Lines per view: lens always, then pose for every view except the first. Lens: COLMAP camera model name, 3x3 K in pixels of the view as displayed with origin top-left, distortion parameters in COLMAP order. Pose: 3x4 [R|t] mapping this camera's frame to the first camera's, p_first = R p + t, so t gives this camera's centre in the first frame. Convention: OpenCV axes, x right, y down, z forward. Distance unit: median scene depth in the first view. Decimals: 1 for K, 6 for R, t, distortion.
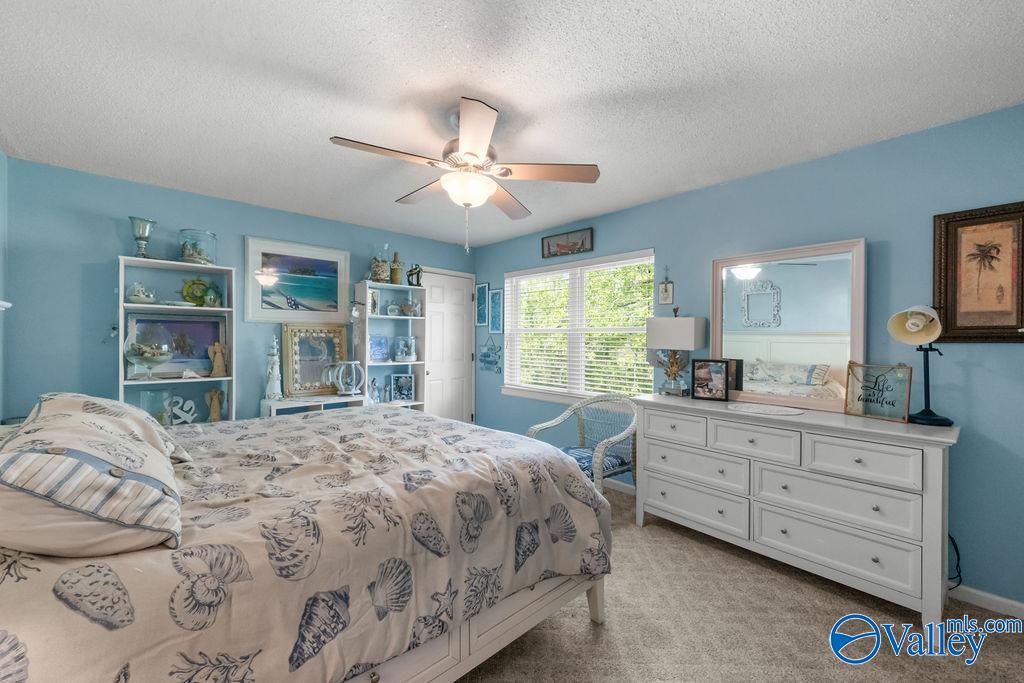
lens RADIAL K [[403.0, 0, 508.4], [0, 403.0, 341.1], [0, 0, 1]] dist [-0.002296, -0.000205]
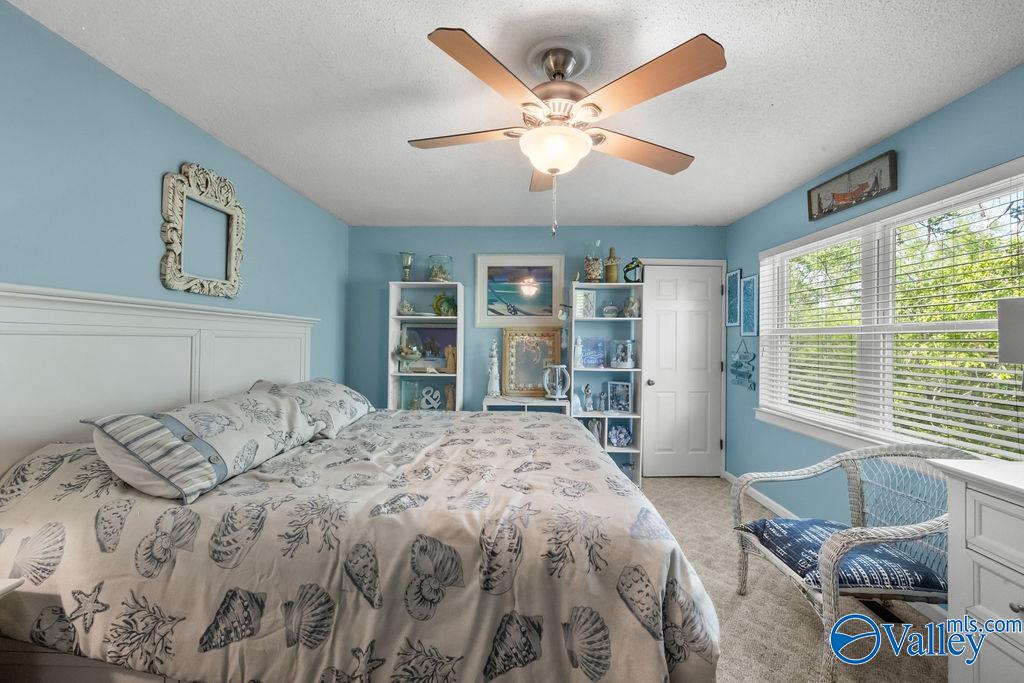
lens RADIAL K [[403.0, 0, 508.4], [0, 403.0, 341.1], [0, 0, 1]] dist [-0.002296, -0.000205]
pose [[0.722288, 0.000154, -0.691592, 0.230150], [-0.007819, 0.999938, -0.007944, -0.000048], [0.691548, 0.011146, 0.722245, 0.229633]]
